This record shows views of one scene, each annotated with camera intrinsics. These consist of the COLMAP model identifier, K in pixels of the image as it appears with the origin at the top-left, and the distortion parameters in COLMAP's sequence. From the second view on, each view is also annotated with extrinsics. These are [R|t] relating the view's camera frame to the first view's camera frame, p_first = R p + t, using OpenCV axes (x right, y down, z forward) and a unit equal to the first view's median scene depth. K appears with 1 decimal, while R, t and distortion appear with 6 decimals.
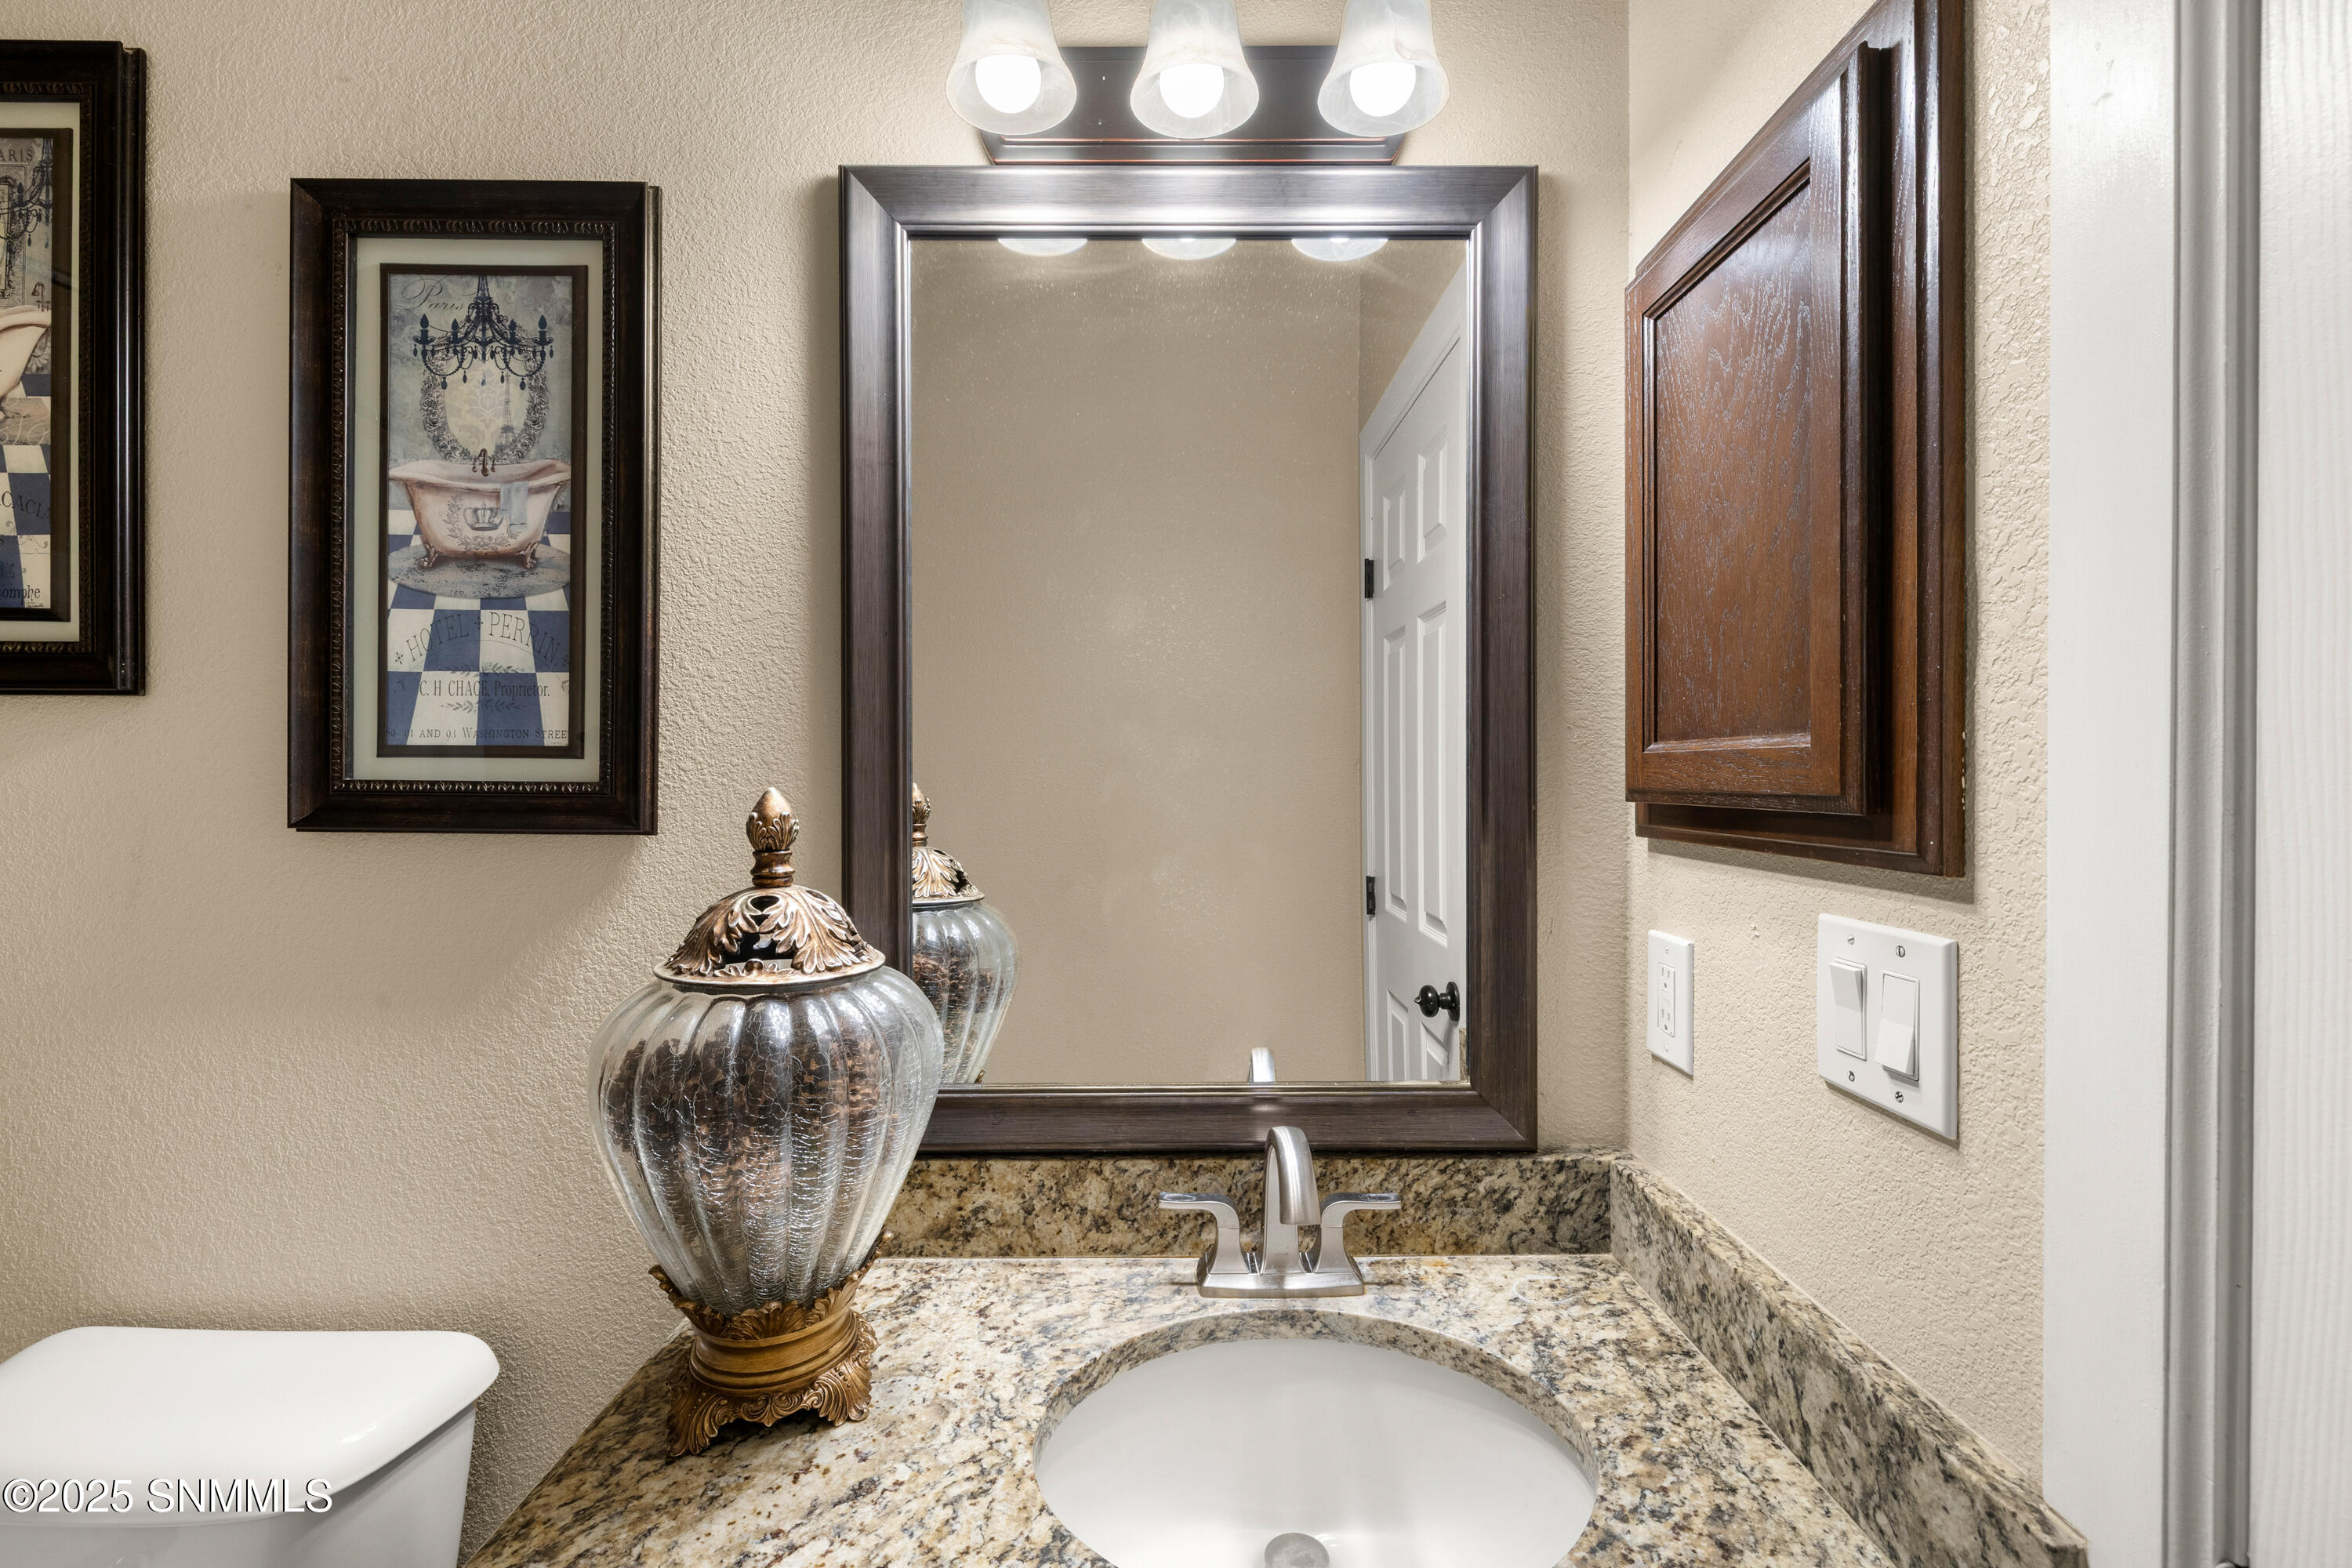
lens RADIAL K [[996.0, 0, 1175.3], [0, 996.0, 776.4], [0, 0, 1]] dist [0.000287, -0.000726]
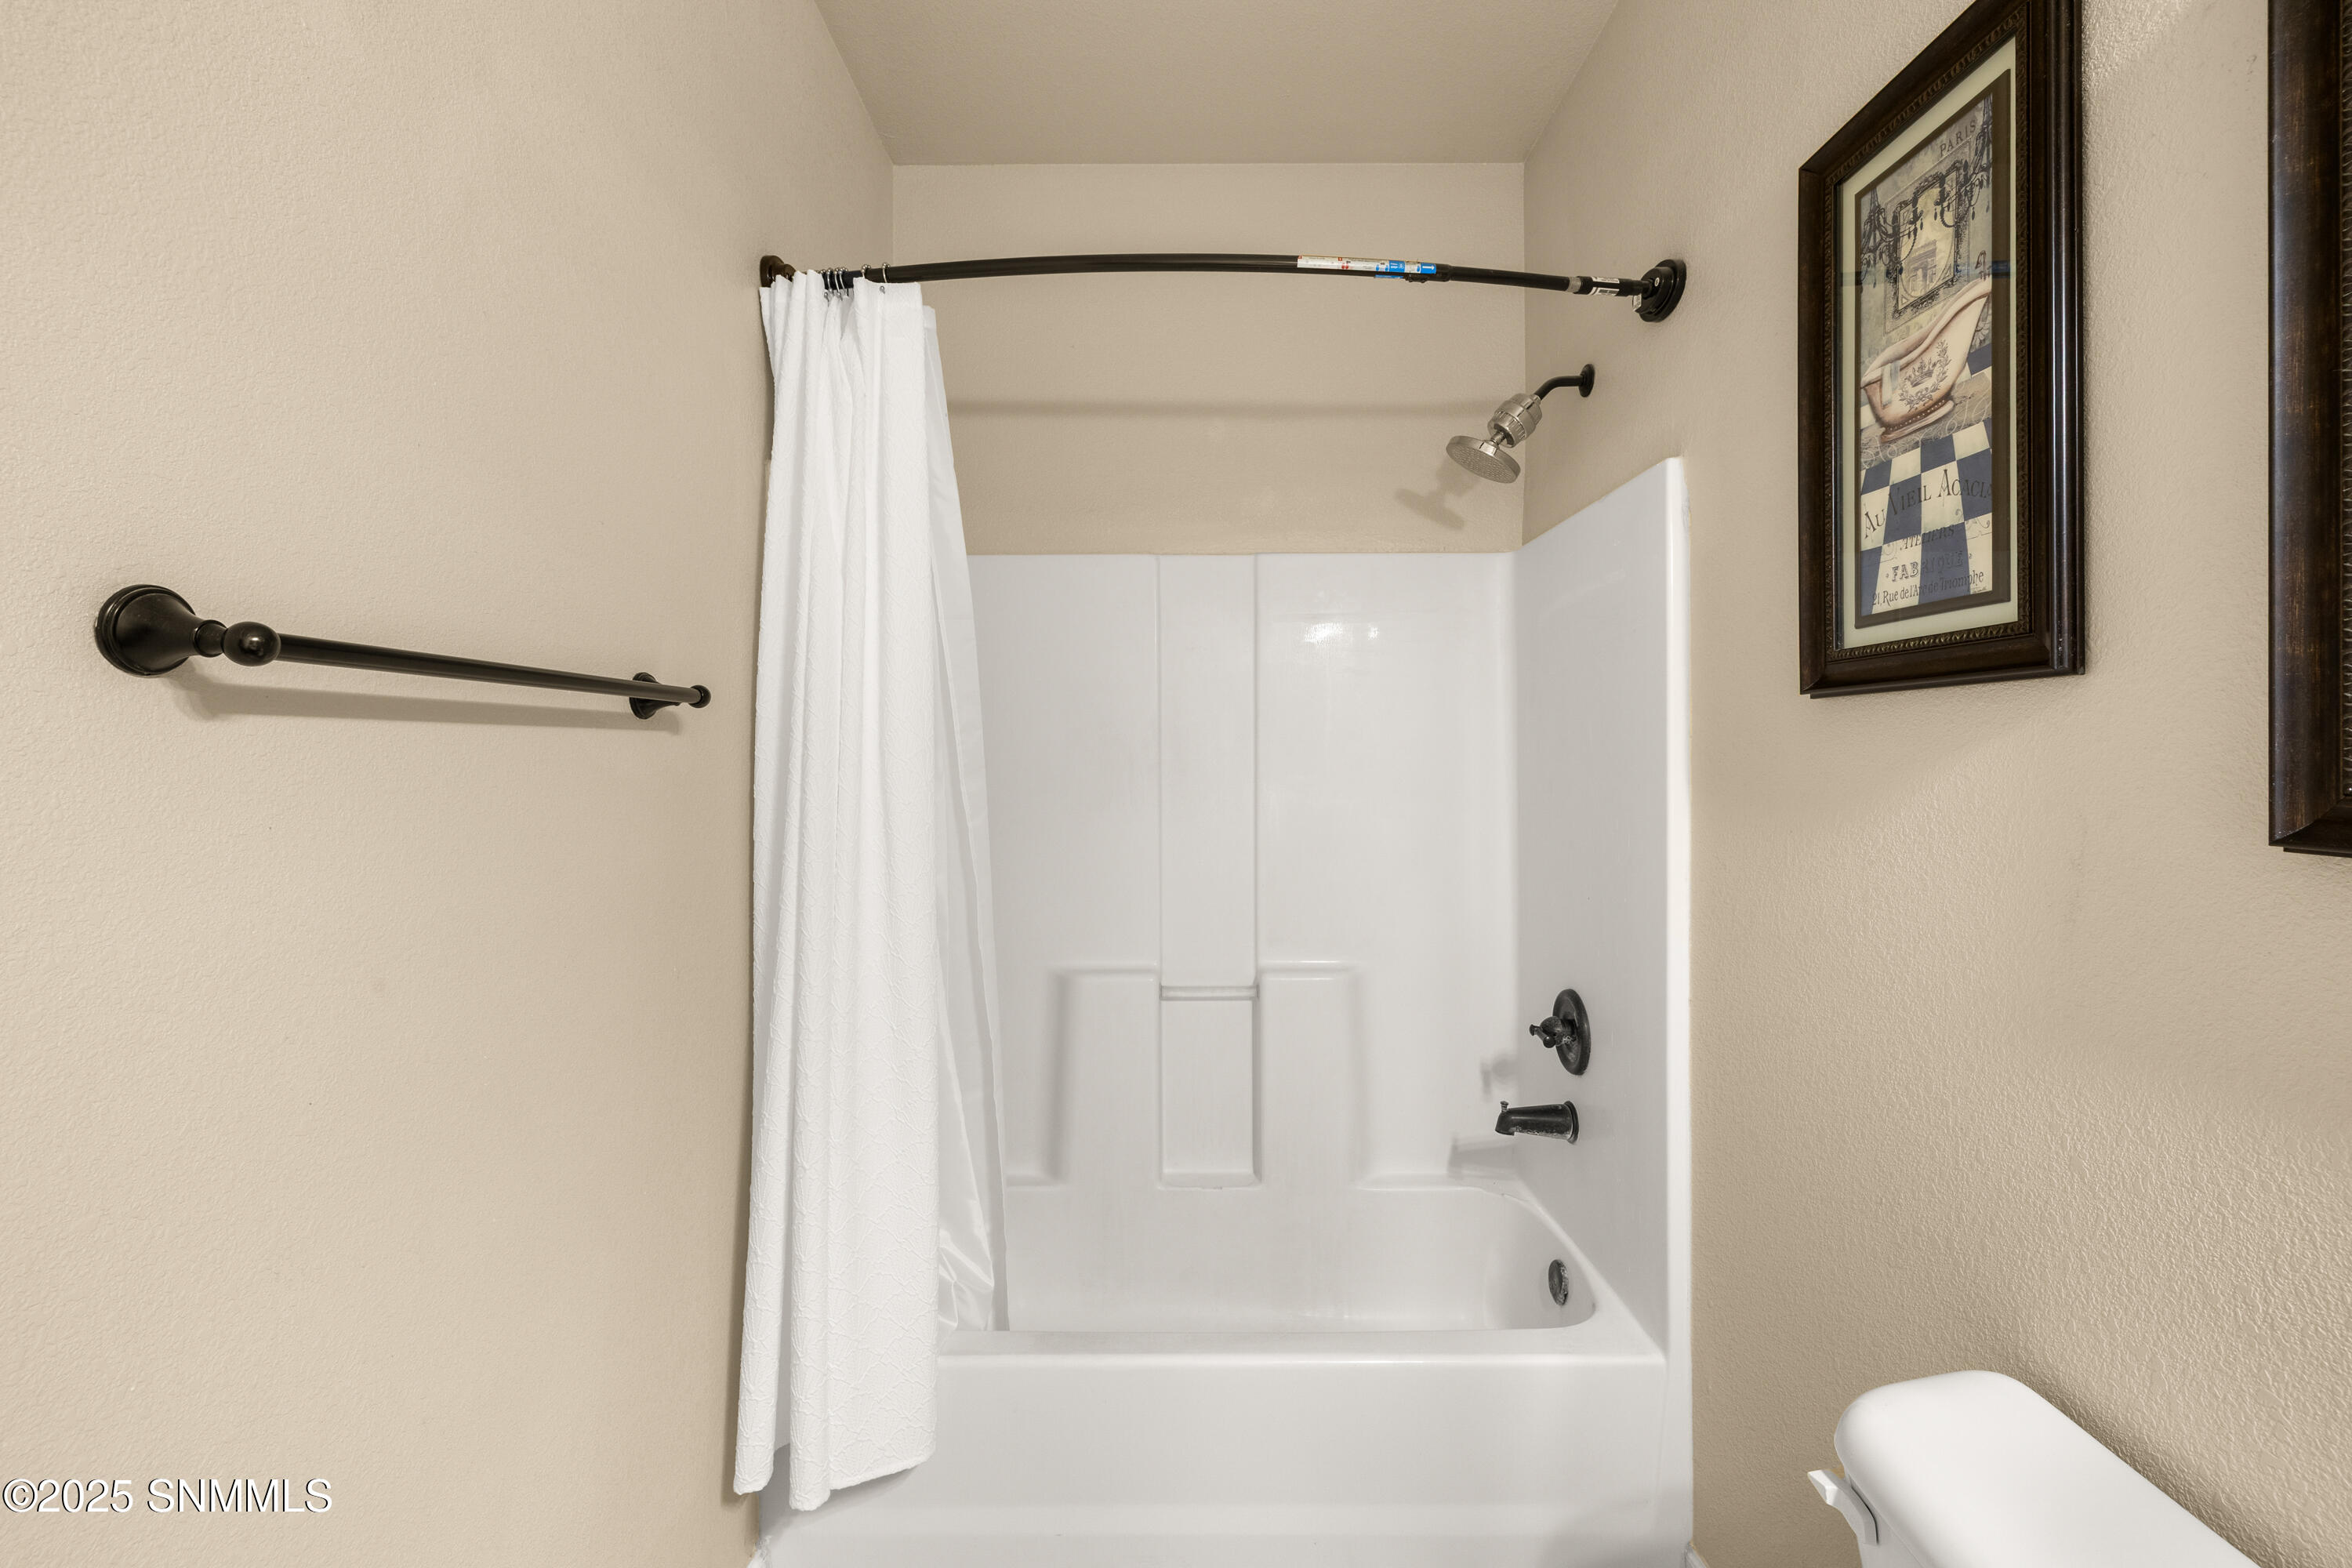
lens RADIAL K [[996.0, 0, 1191.2], [0, 996.0, 752.3], [0, 0, 1]] dist [0.000287, -0.000726]
pose [[0.014001, -0.008571, -0.999865, -0.200327], [-0.005222, 0.999949, -0.008645, -0.003666], [0.999888, 0.005342, 0.013956, 0.229917]]
